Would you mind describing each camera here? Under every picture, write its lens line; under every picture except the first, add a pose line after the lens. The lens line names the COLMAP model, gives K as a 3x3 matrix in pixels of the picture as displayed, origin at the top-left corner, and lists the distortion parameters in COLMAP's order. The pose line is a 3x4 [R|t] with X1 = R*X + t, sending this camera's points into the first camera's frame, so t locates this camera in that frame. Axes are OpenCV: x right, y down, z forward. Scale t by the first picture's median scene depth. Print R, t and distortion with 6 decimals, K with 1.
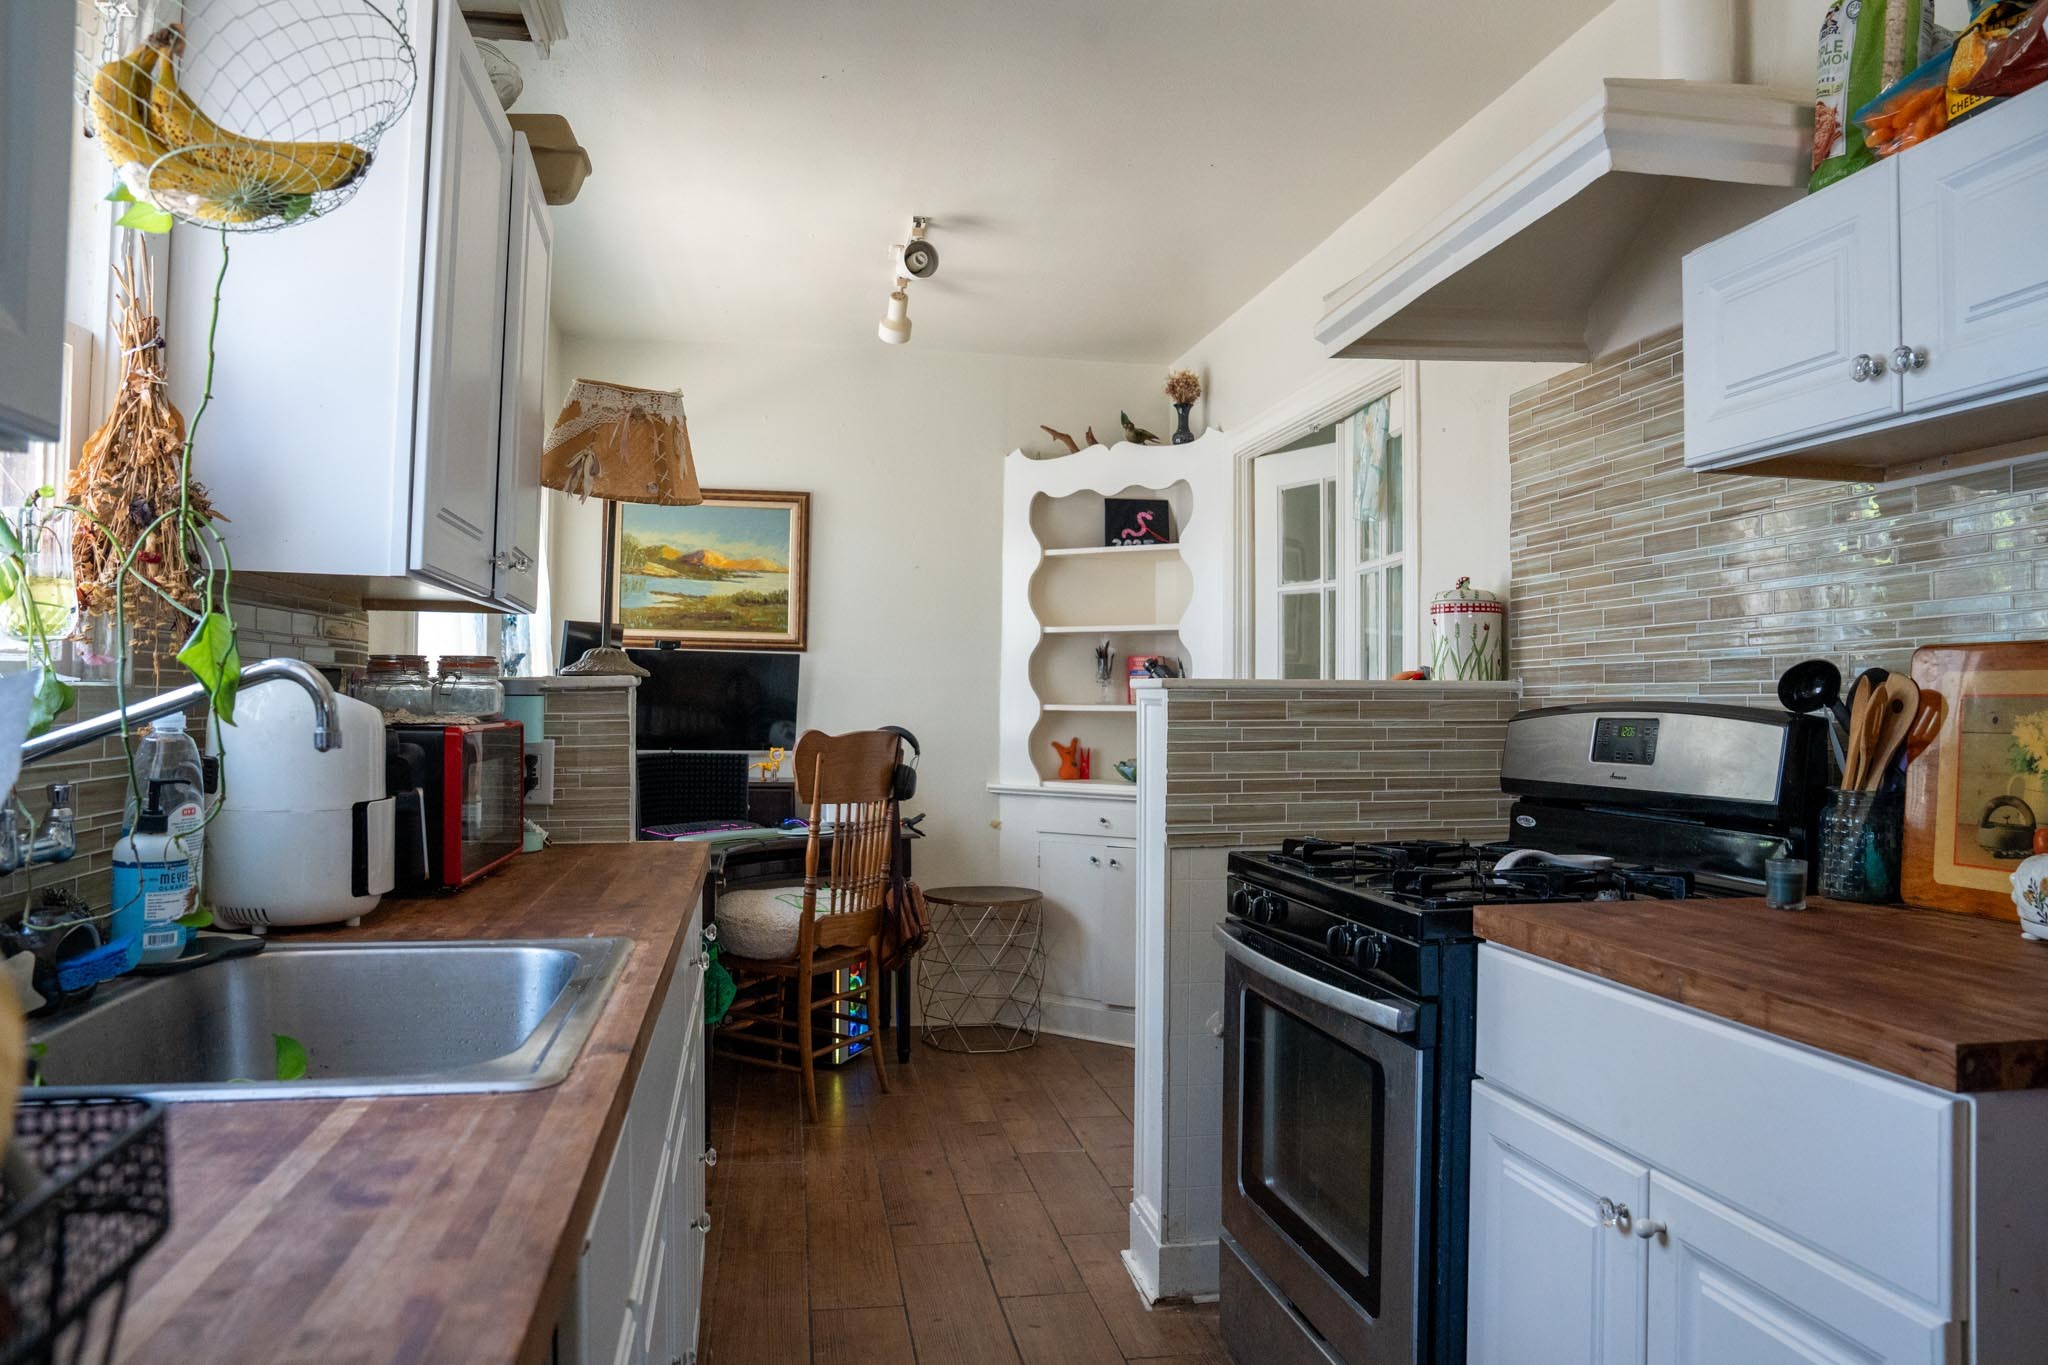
lens RADIAL K [[1445.0, 0, 1024.0], [0, 1445.0, 682.5], [0, 0, 1]] dist [-0.111171, 0.090776]
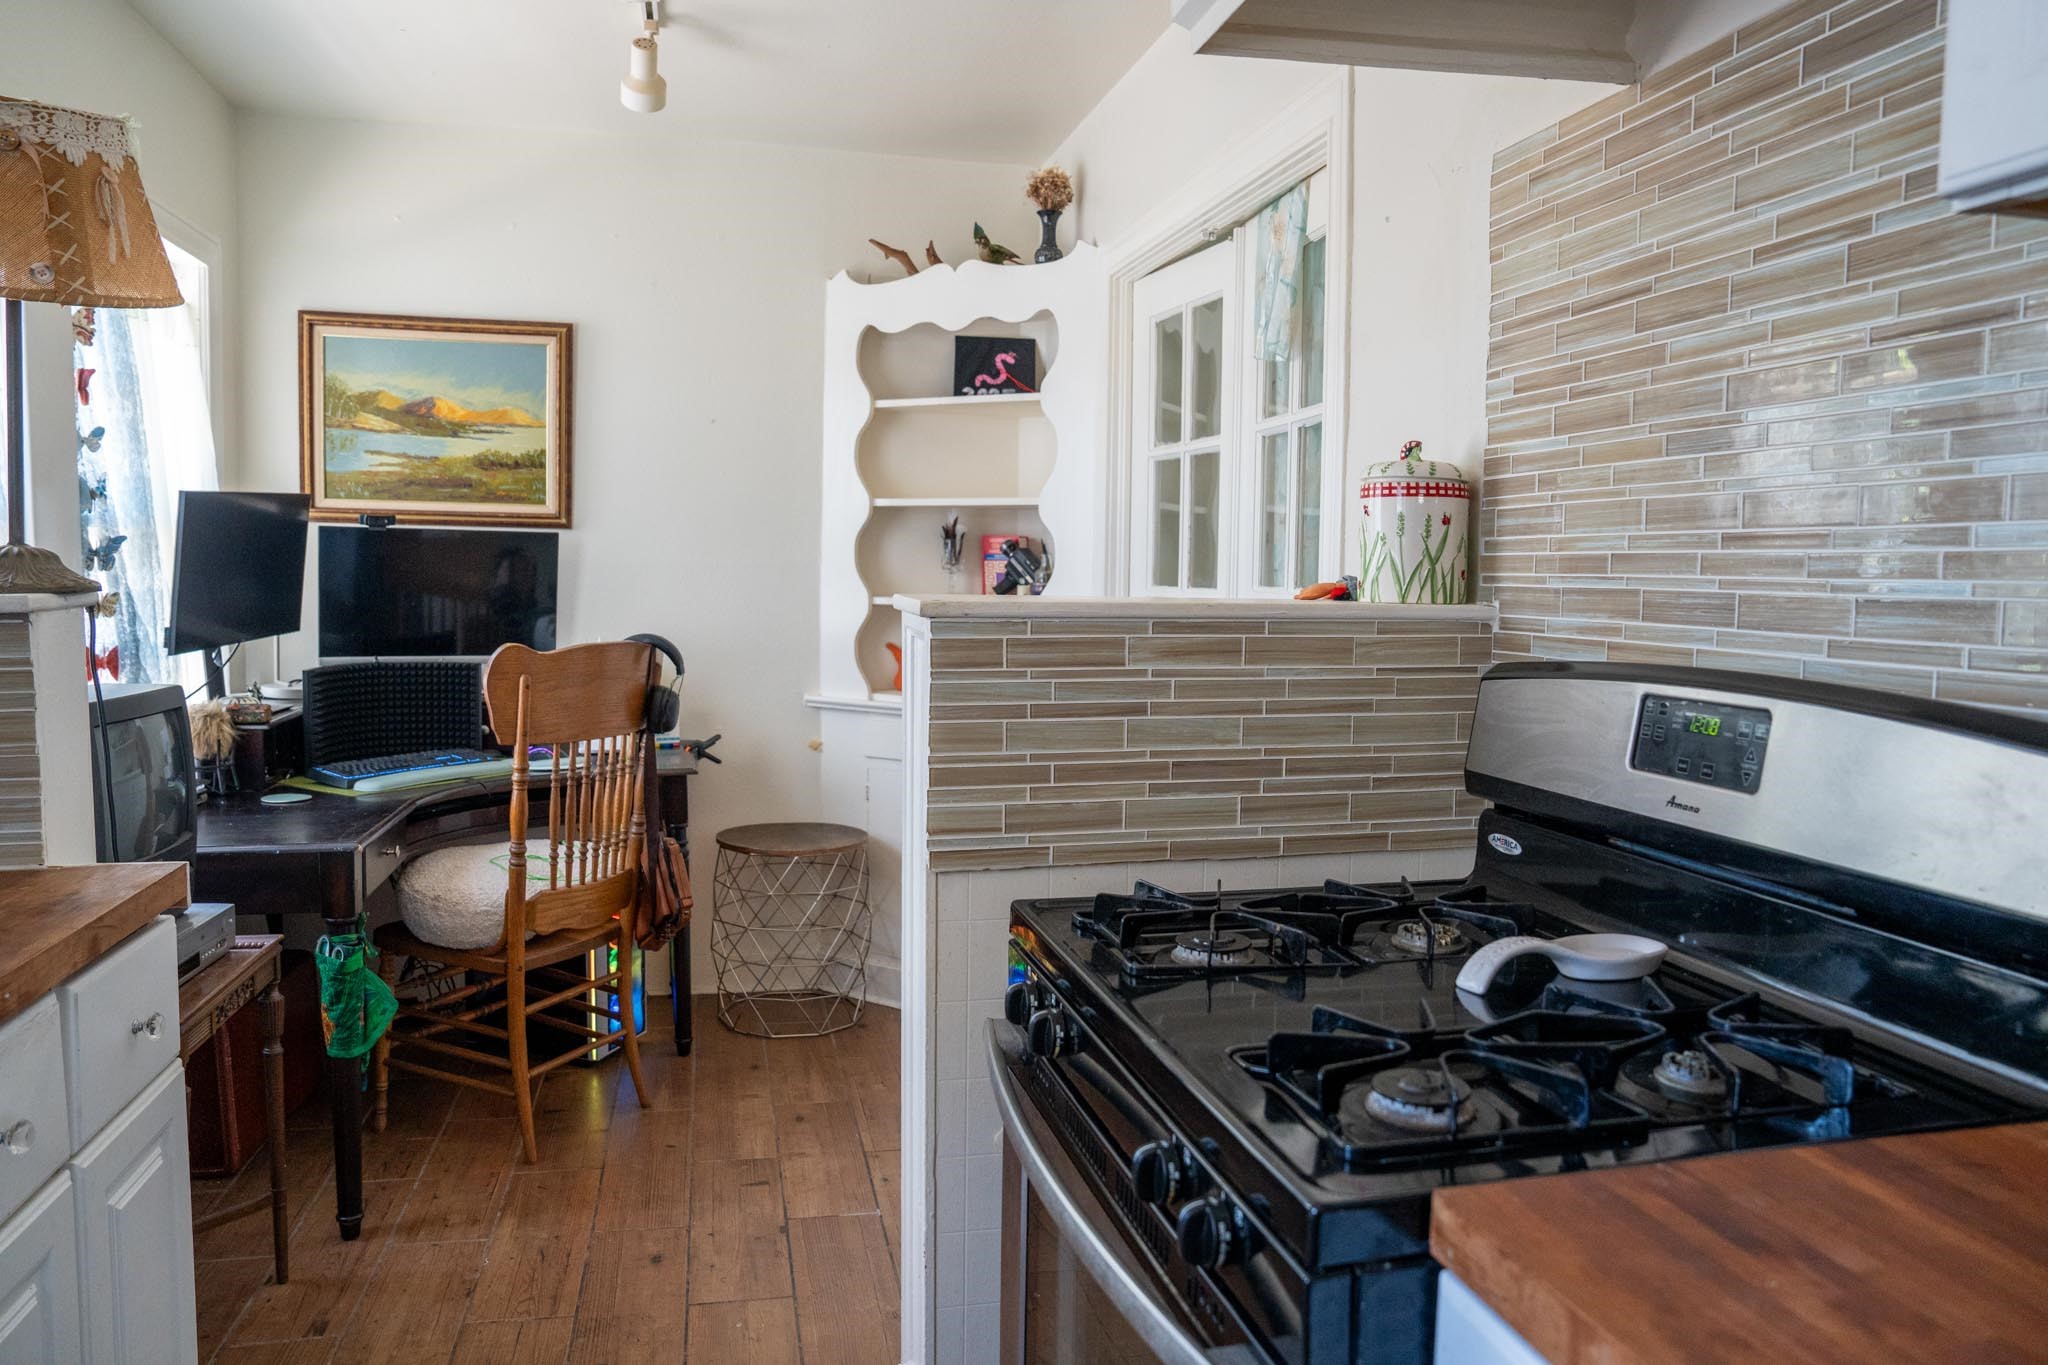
lens RADIAL K [[1445.0, 0, 1024.0], [0, 1445.0, 682.5], [0, 0, 1]] dist [-0.111171, 0.090776]
pose [[0.998815, 0.004070, 0.048490, 0.088399], [-0.008705, 0.995365, 0.095770, -0.022218], [-0.047875, -0.096078, 0.994222, 0.310583]]
